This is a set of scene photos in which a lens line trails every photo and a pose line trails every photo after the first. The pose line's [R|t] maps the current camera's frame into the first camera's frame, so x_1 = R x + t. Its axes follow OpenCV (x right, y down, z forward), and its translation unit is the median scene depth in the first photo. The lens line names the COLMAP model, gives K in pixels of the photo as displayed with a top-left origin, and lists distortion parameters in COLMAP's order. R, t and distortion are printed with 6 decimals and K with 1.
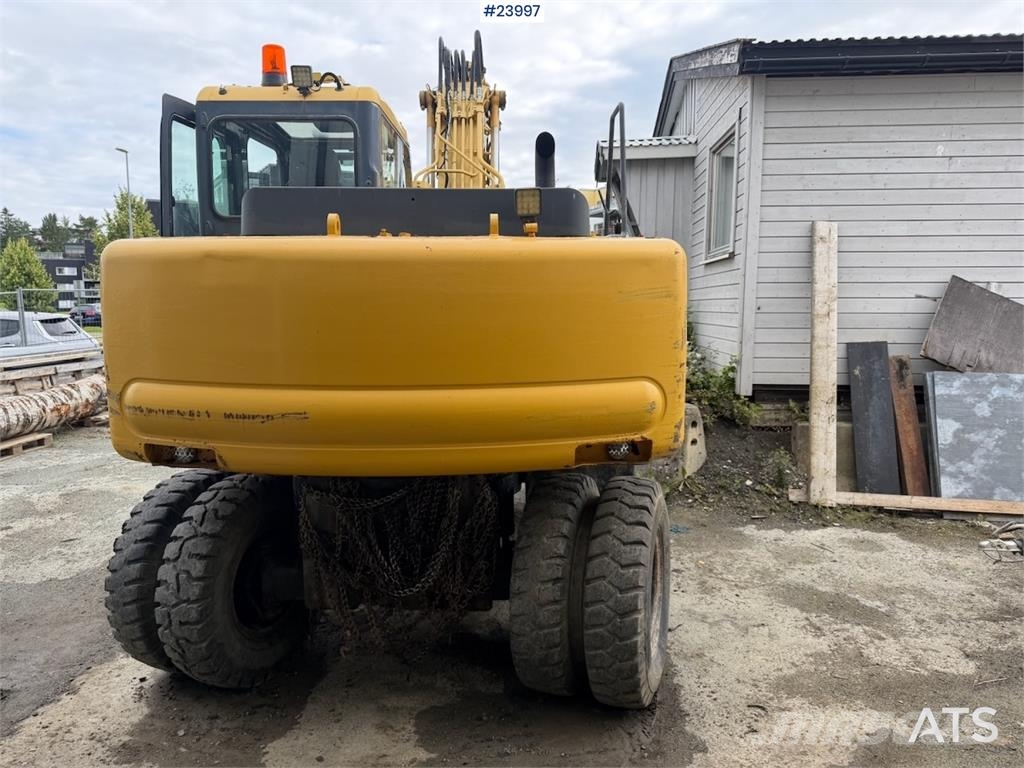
lens RADIAL K [[719.2, 0, 517.5], [0, 719.2, 389.6], [0, 0, 1]] dist [0.079176, -0.112986]
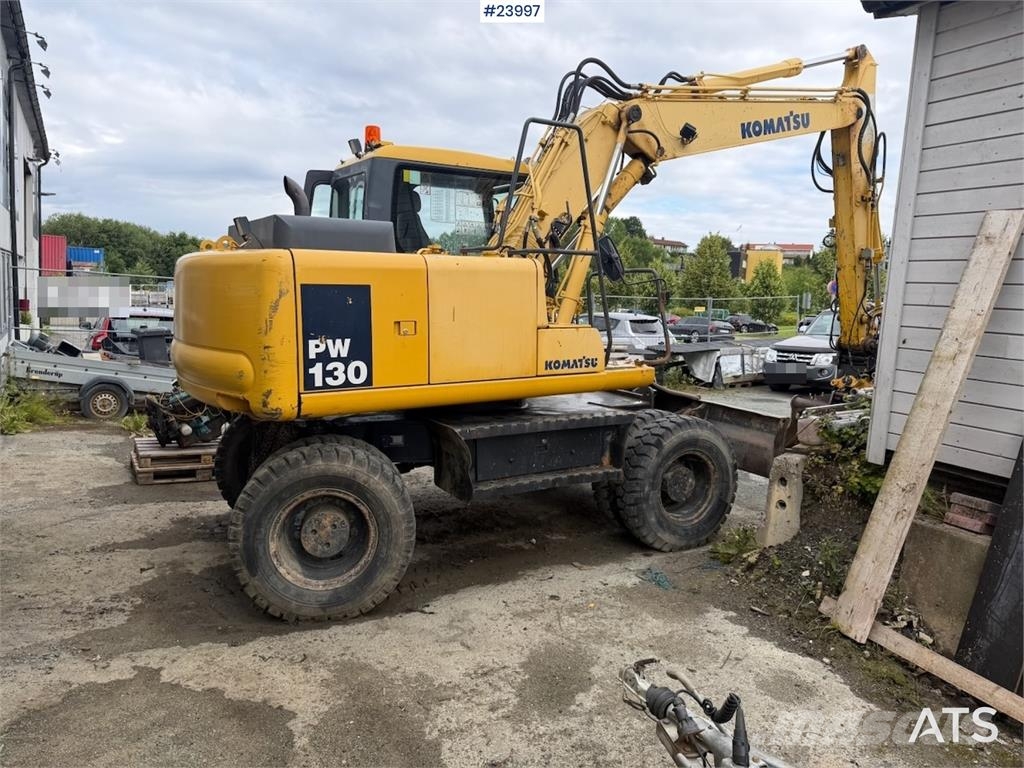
lens RADIAL K [[719.2, 0, 515.6], [0, 719.2, 384.4], [0, 0, 1]] dist [0.079176, -0.112986]
pose [[0.515011, 0.133234, -0.846766, 1.381132], [-0.157710, 0.985711, 0.059175, -0.103123], [0.842551, 0.103068, 0.528664, 0.621962]]
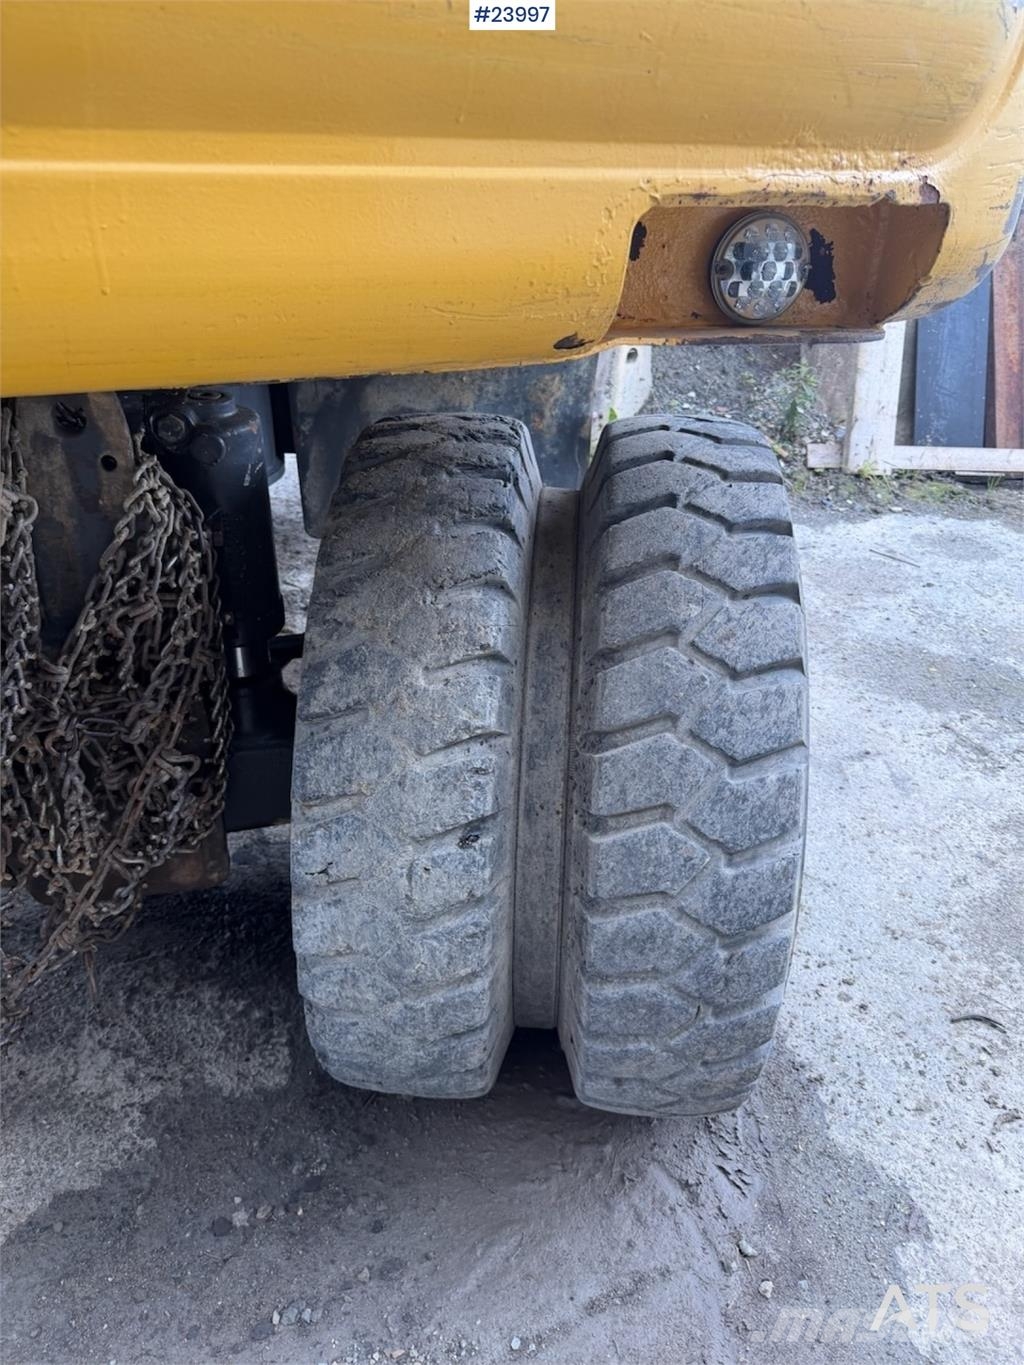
lens RADIAL K [[958.8, 0, 524.5], [0, 958.8, 670.4], [0, 0, 1]] dist [0.079176, -0.112986]
pose [[0.966061, -0.090751, 0.241848, -0.006385], [0.001662, 0.938419, 0.345495, 0.085681], [-0.258309, -0.333368, 0.906721, 0.651021]]
